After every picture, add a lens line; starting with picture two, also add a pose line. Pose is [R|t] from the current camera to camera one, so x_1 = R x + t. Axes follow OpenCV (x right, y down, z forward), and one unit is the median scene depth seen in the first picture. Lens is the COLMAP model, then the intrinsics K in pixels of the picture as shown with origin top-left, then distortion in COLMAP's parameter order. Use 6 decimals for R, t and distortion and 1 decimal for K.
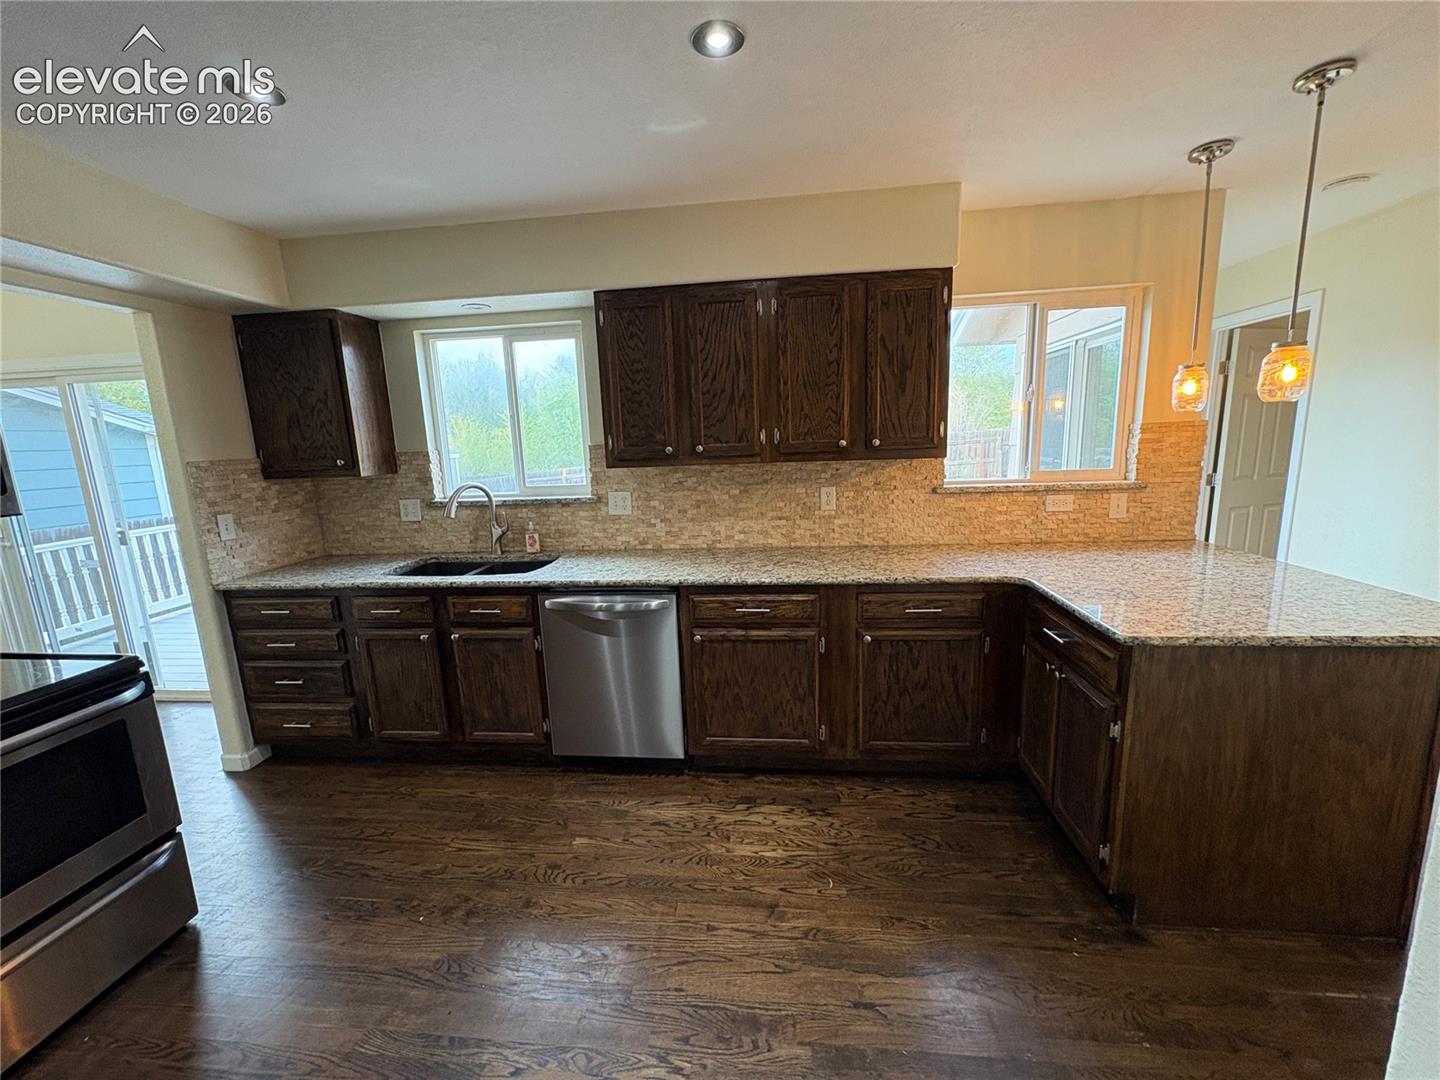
lens RADIAL K [[571.6, 0, 718.6], [0, 571.6, 537.6], [0, 0, 1]] dist [0.000444, 0.000023]
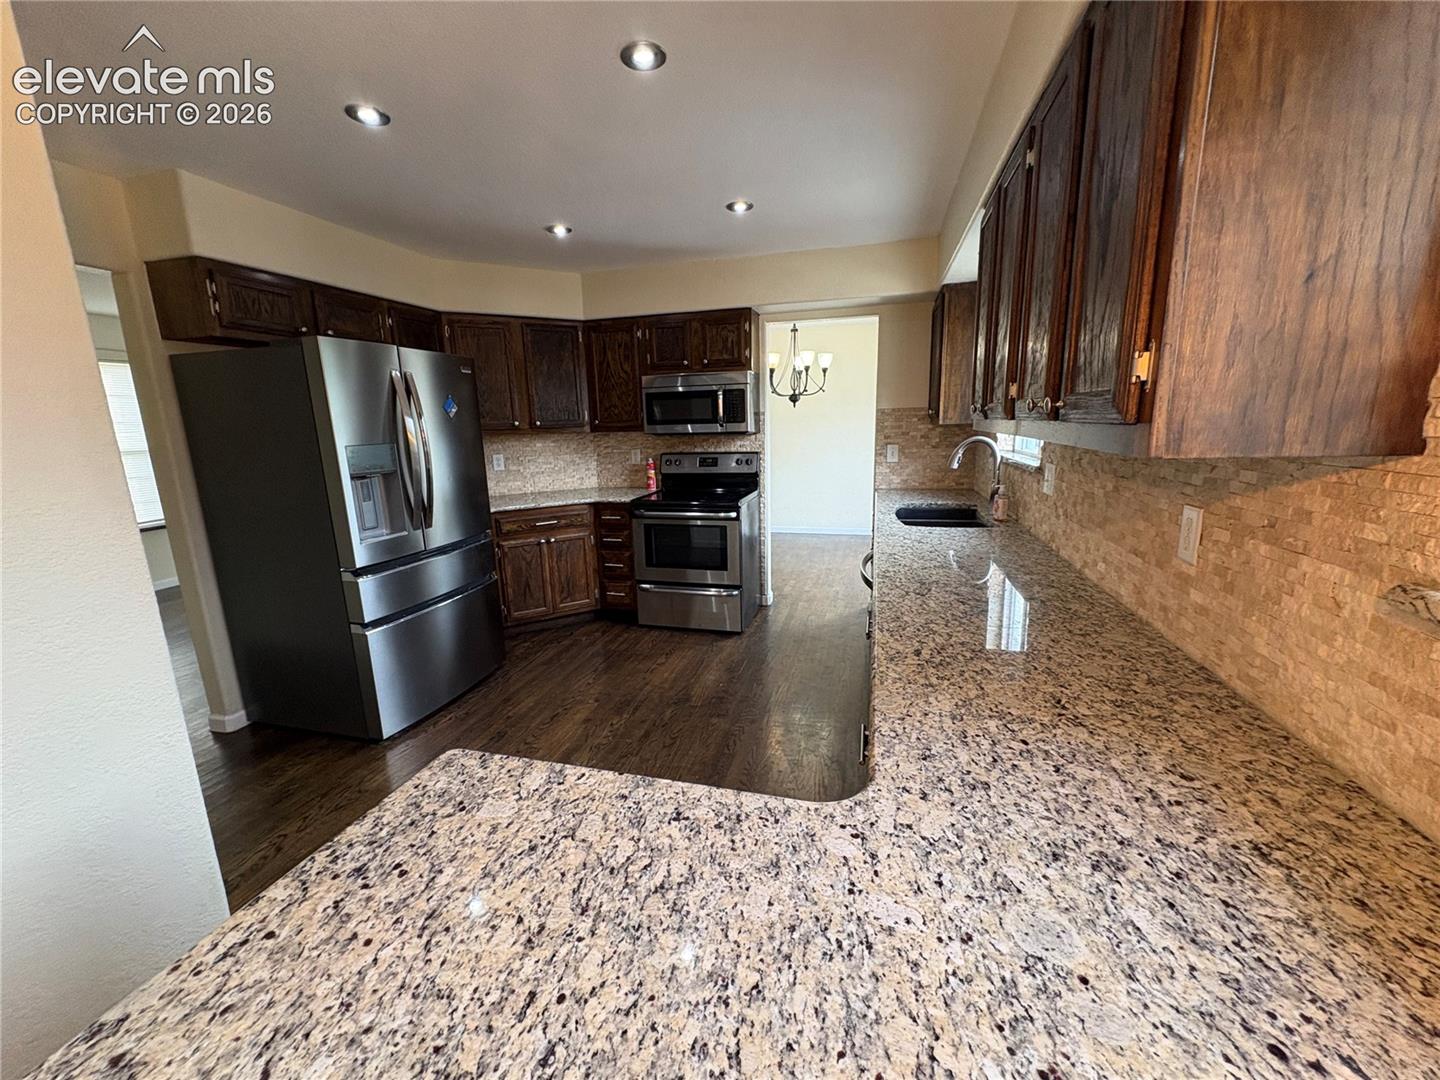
lens RADIAL K [[571.6, 0, 718.6], [0, 571.6, 537.6], [0, 0, 1]] dist [0.000444, 0.000023]
pose [[-0.152908, 0.241773, -0.958209, 0.694536], [-0.137151, 0.955037, 0.262859, -0.138486], [0.978677, 0.171613, -0.112873, 0.759510]]
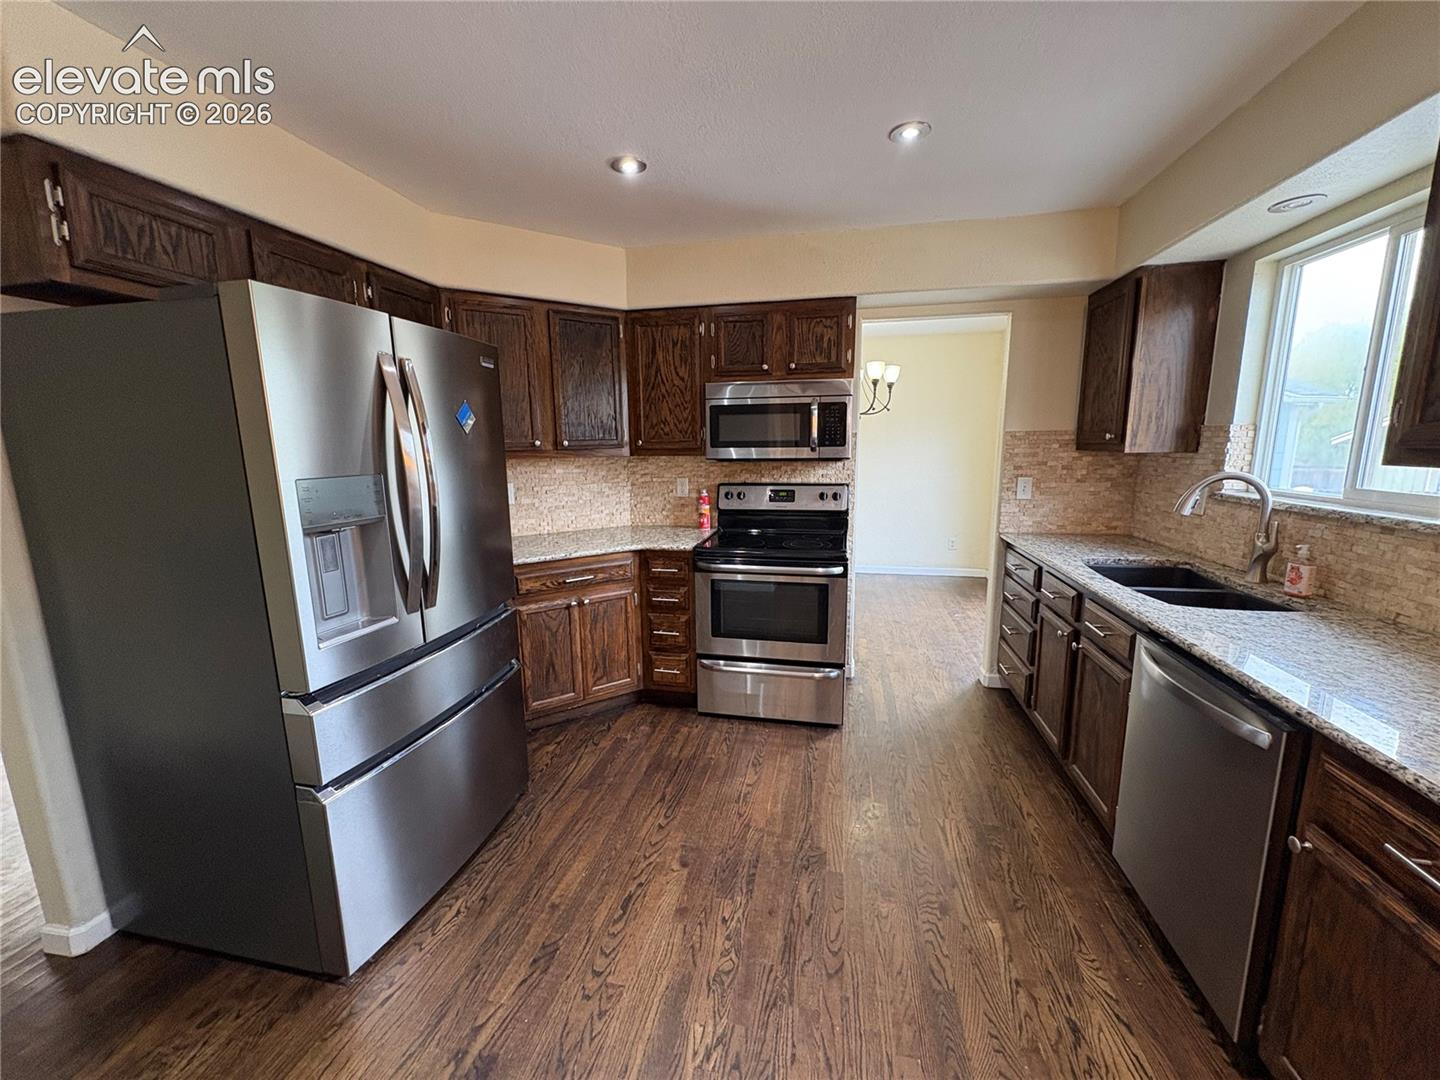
lens RADIAL K [[571.6, 0, 718.6], [0, 571.6, 537.6], [0, 0, 1]] dist [0.000444, 0.000023]
pose [[-0.094437, 0.206059, -0.973972, 0.360607], [-0.155530, 0.963277, 0.218877, -0.079603], [0.983307, 0.172152, -0.058921, 0.469132]]
